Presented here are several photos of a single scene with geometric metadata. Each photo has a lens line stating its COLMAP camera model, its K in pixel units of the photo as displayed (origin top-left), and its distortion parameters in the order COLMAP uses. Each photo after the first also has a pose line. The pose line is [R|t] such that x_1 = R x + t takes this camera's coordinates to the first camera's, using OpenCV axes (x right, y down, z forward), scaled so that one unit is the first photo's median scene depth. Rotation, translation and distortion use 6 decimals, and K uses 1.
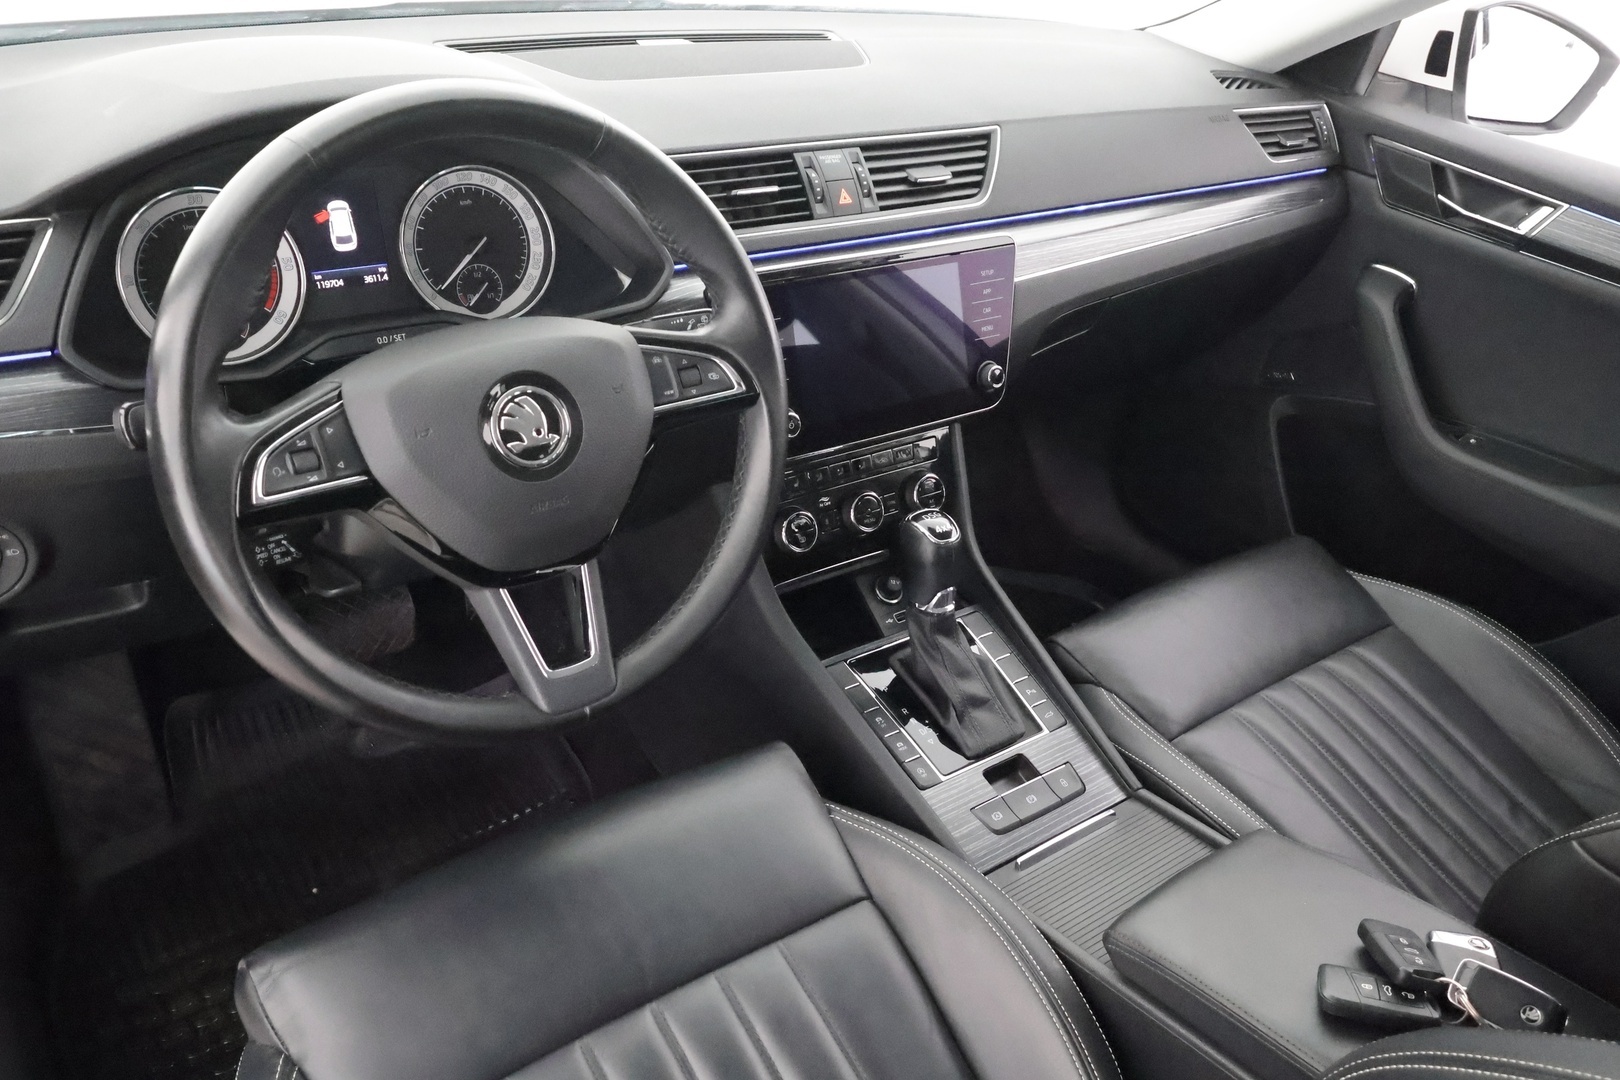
lens RADIAL K [[1285.7, 0, 815.2], [0, 1285.7, 537.5], [0, 0, 1]] dist [0.057570, -0.002869]
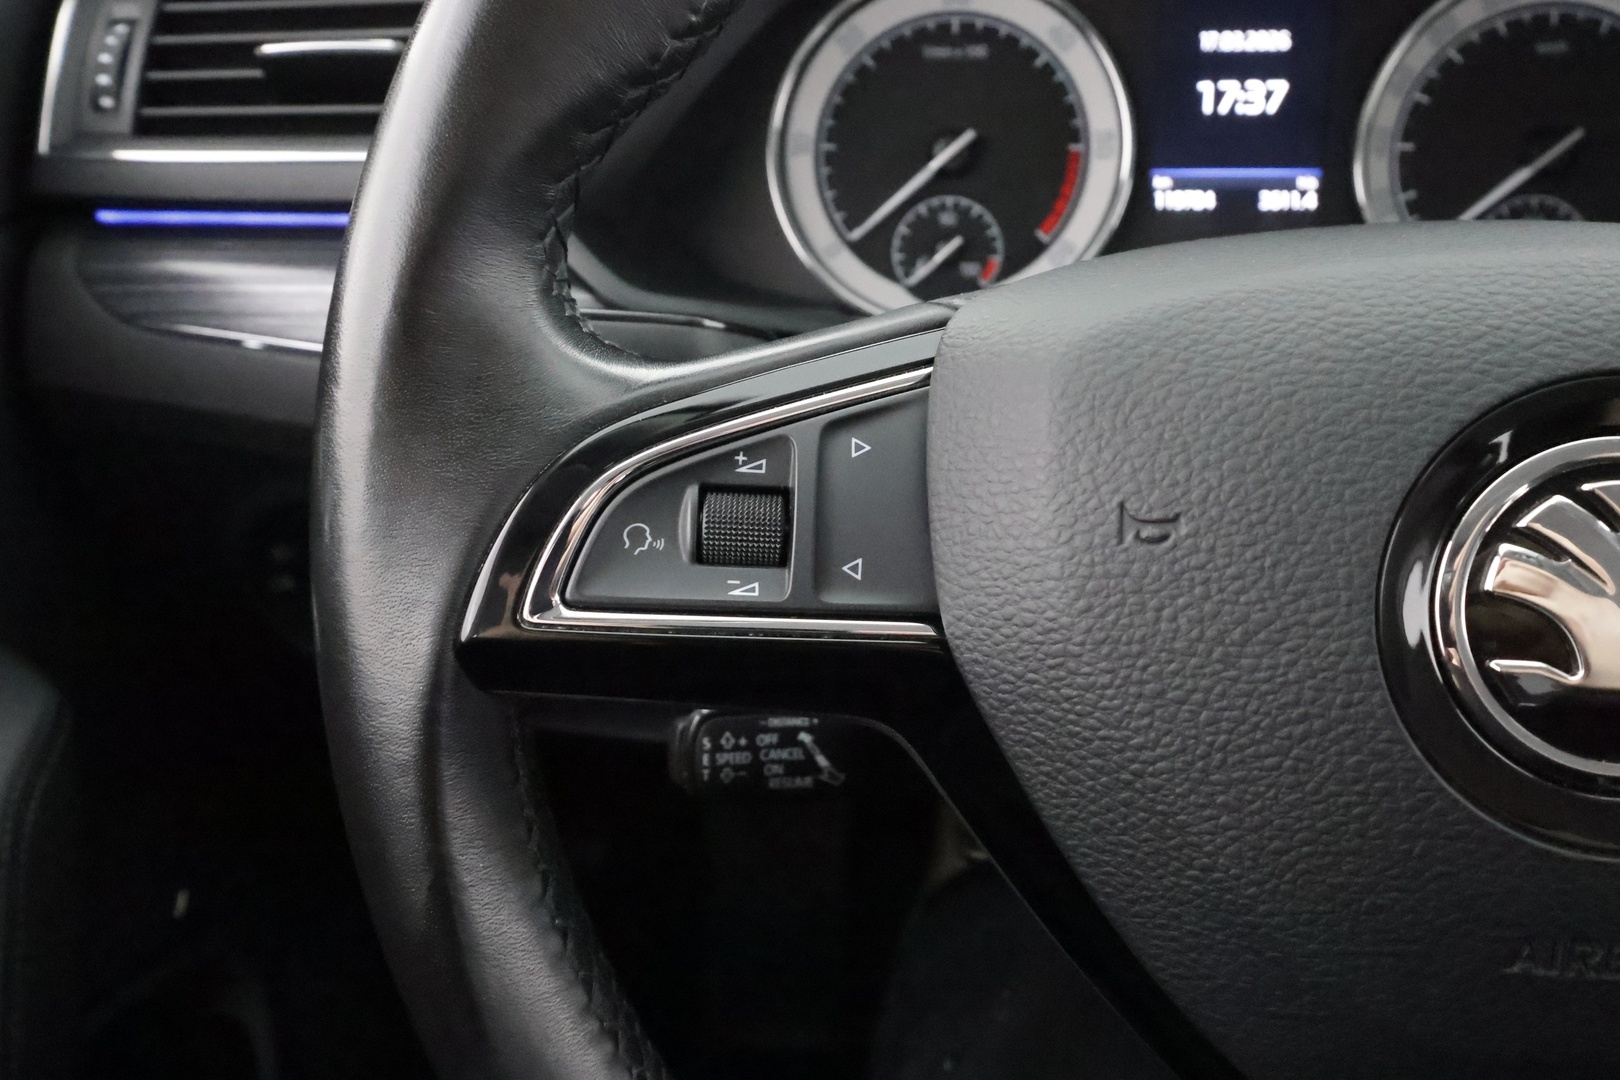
lens RADIAL K [[1313.7, 0, 786.7], [0, 1313.7, 509.2], [0, 0, 1]] dist [0.008412, 0.006414]
pose [[0.716473, 0.194171, -0.670048, -0.127602], [-0.269229, 0.963036, -0.008808, -0.042849], [0.643570, 0.186707, 0.742265, 0.532370]]
